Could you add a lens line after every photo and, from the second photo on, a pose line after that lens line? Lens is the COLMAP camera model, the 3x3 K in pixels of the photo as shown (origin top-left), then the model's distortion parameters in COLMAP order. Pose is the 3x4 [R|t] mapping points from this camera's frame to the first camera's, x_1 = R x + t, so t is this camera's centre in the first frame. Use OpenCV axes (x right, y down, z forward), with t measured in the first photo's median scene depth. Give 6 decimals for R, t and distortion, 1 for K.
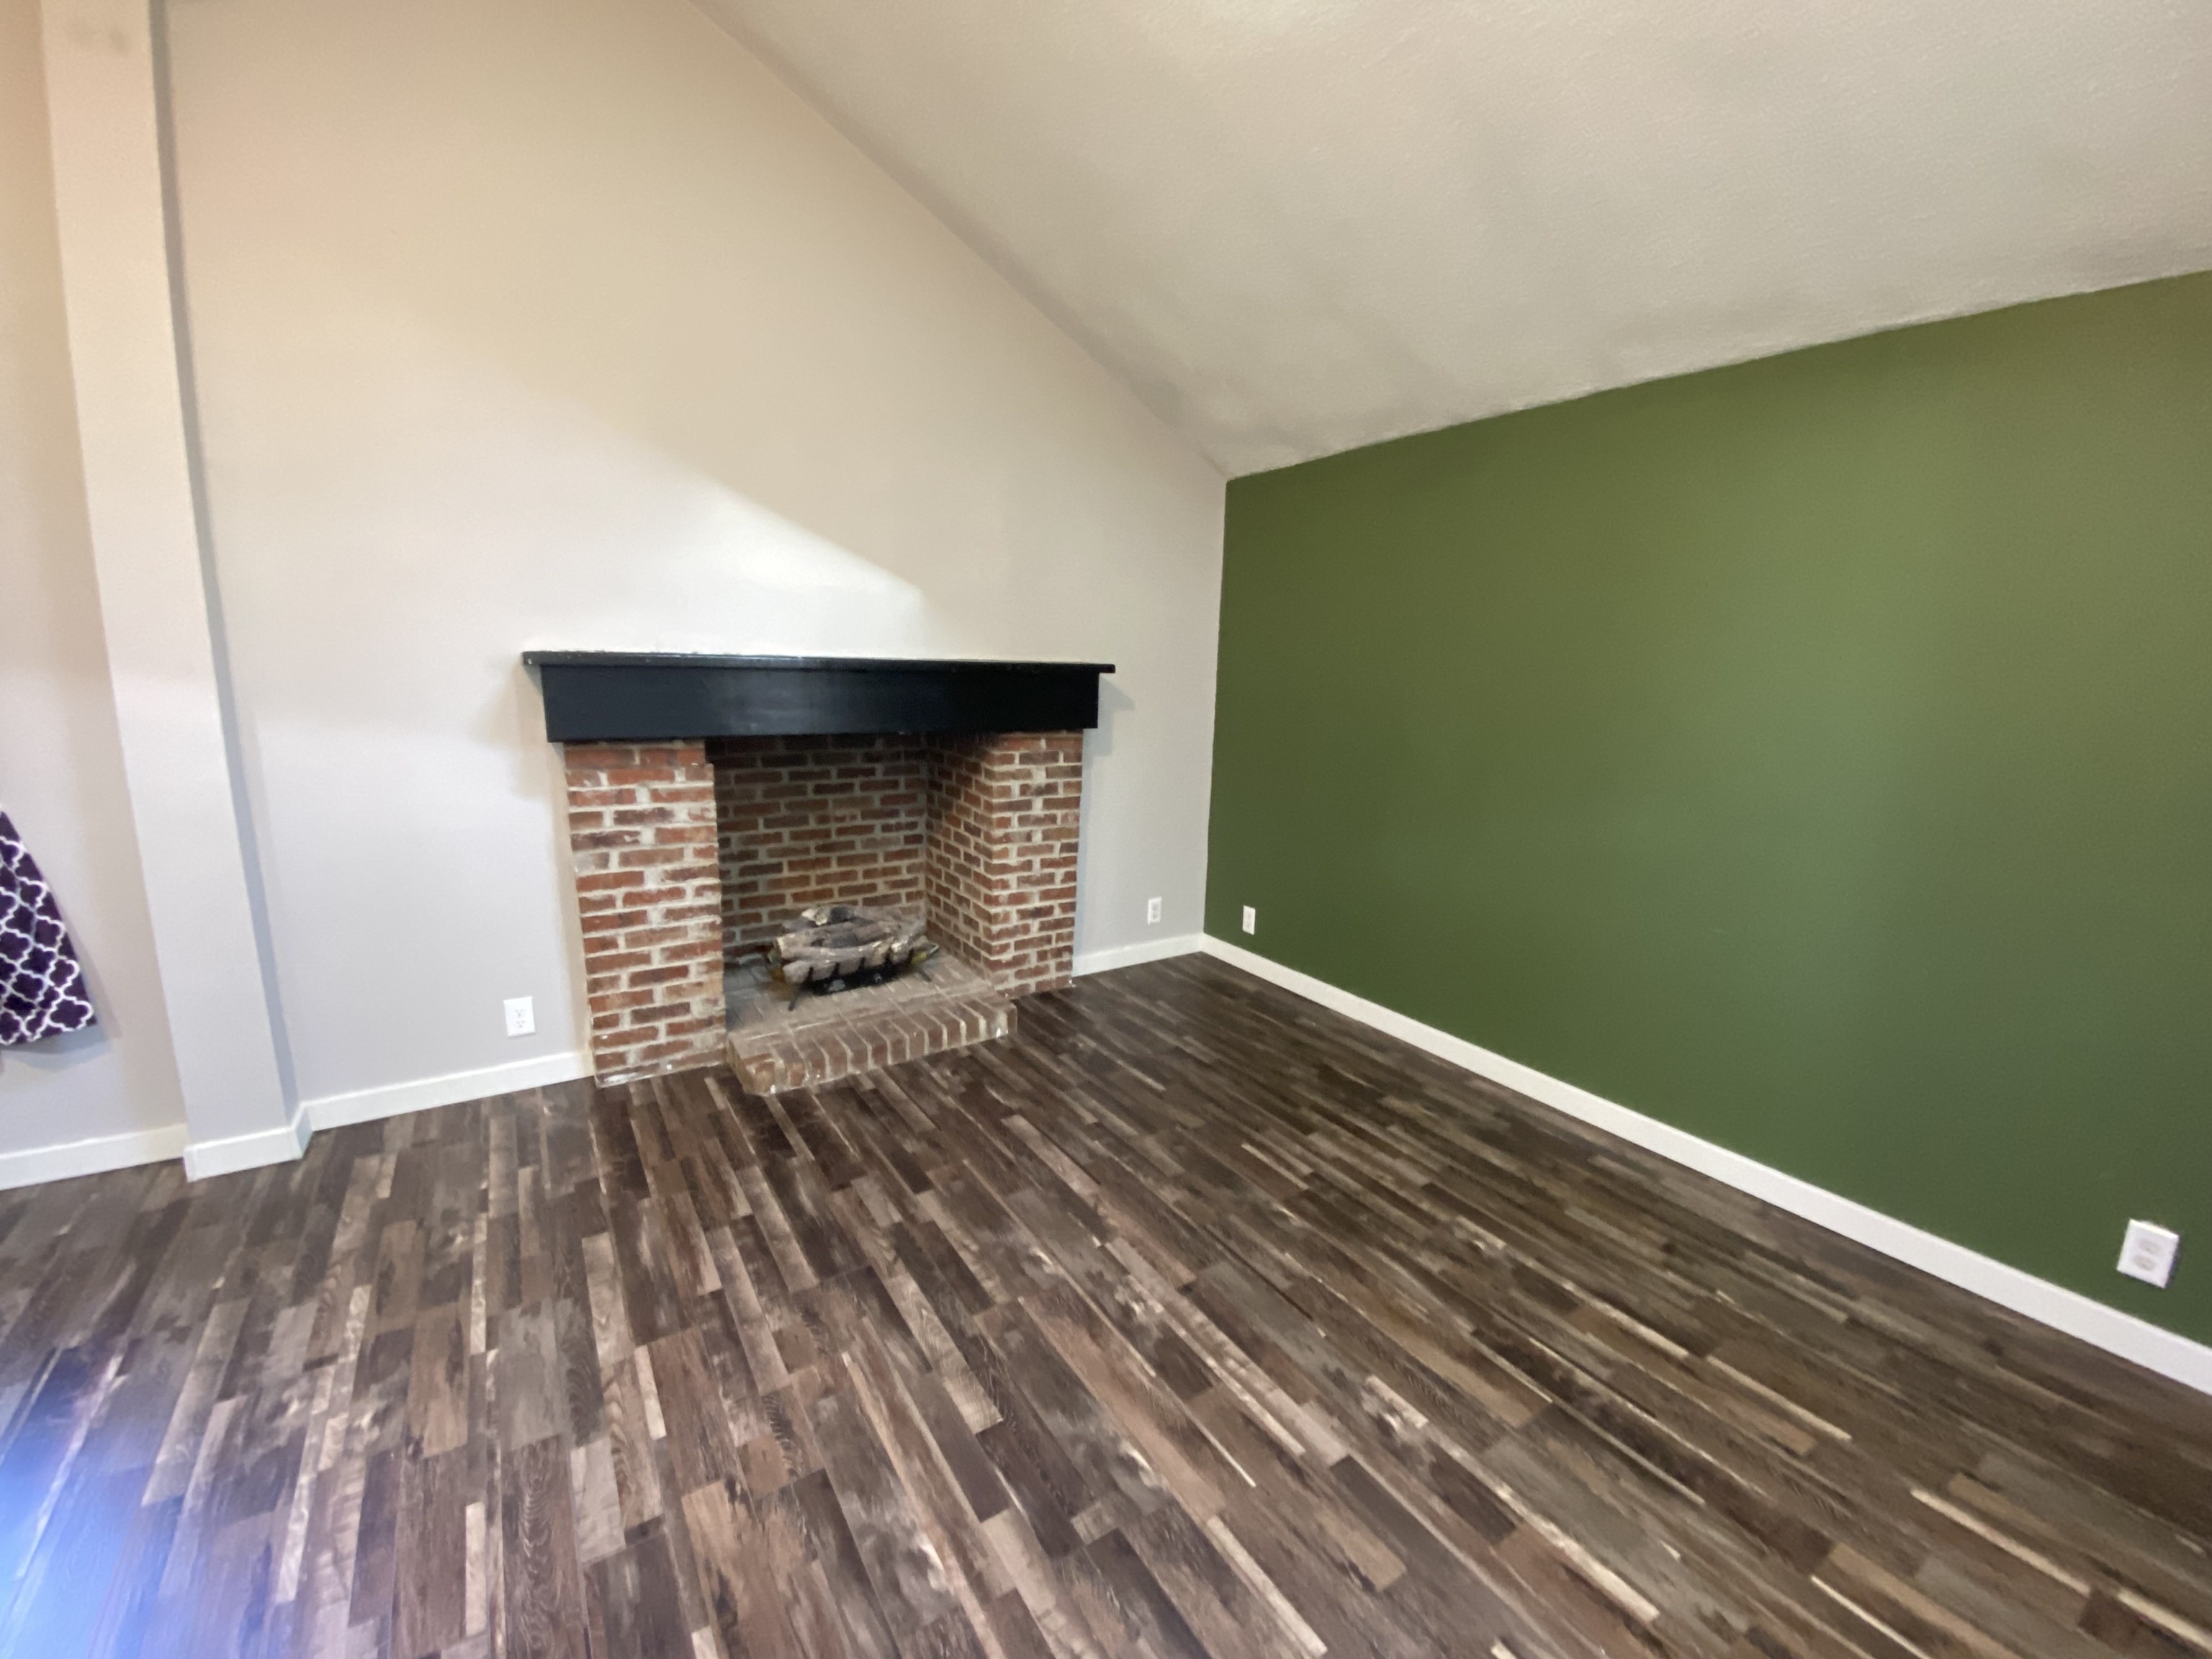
lens RADIAL K [[910.9, 0, 1106.0], [0, 910.9, 829.5], [0, 0, 1]] dist [0.013916, -0.018451]
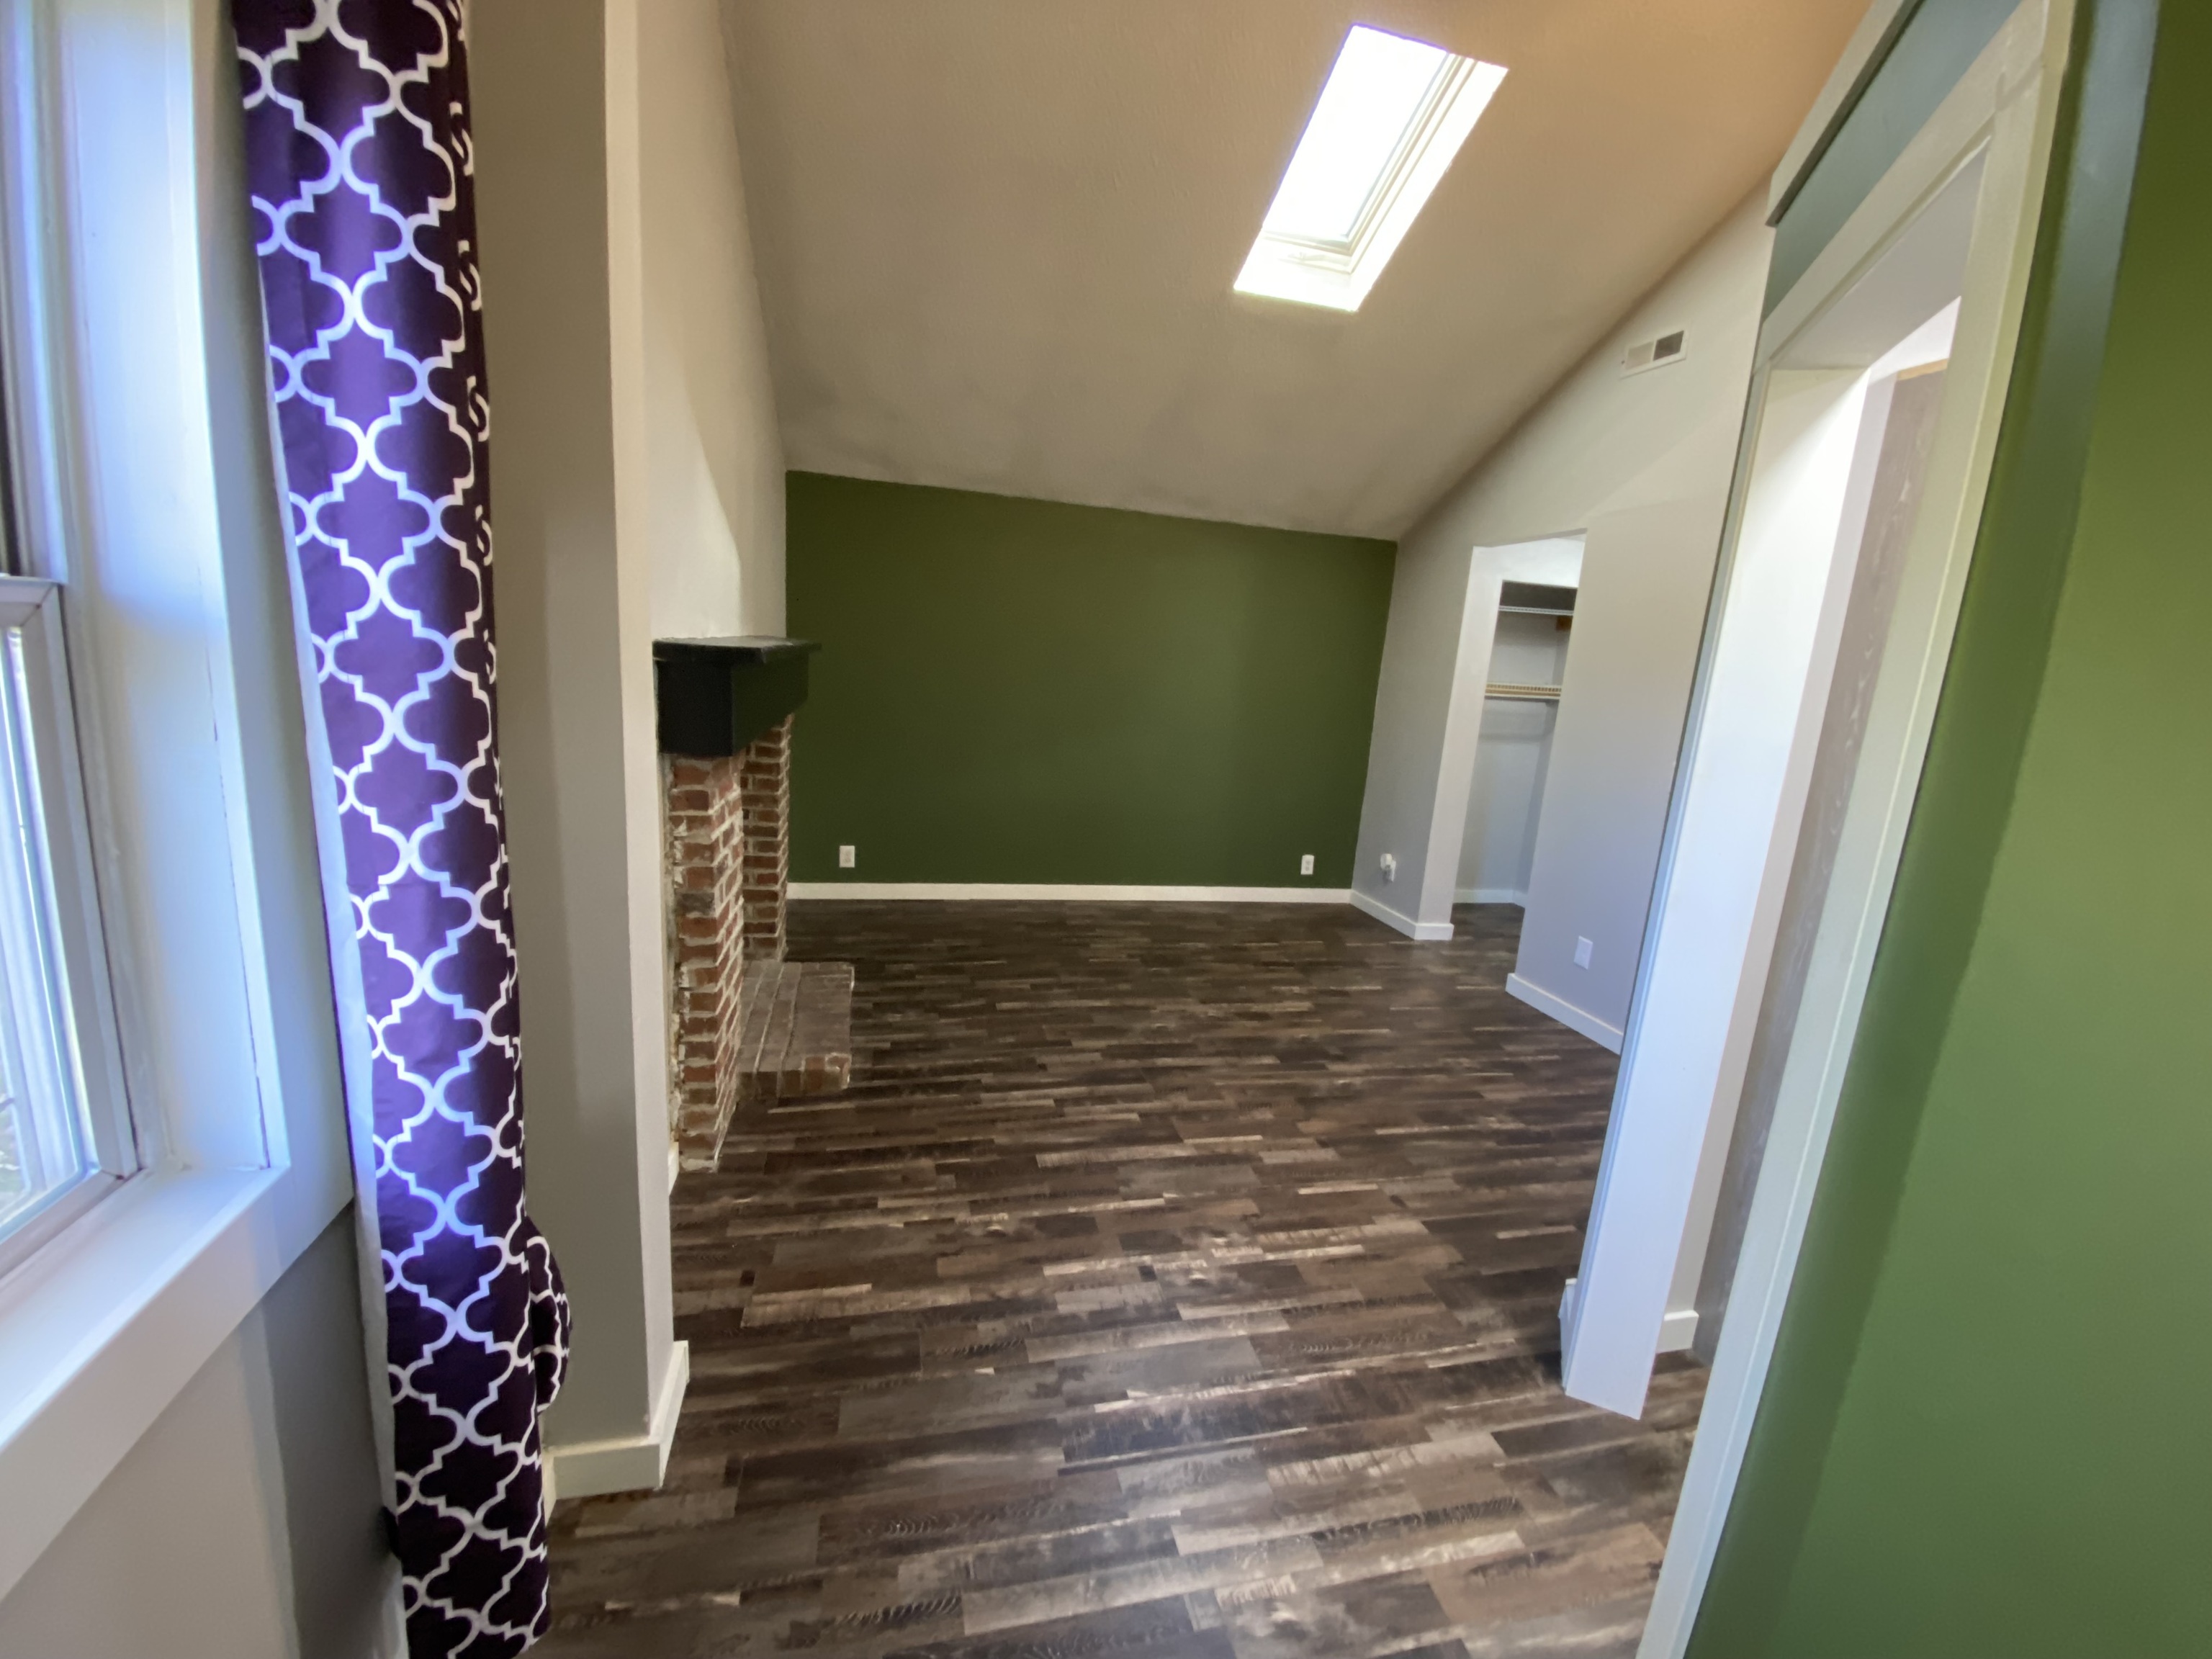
lens RADIAL K [[910.9, 0, 1106.0], [0, 910.9, 829.5], [0, 0, 1]] dist [0.013916, -0.018451]
pose [[0.328782, -0.179065, 0.927275, -1.634656], [0.123130, 0.981607, 0.145899, -0.138785], [-0.936345, 0.066206, 0.344783, 0.519342]]
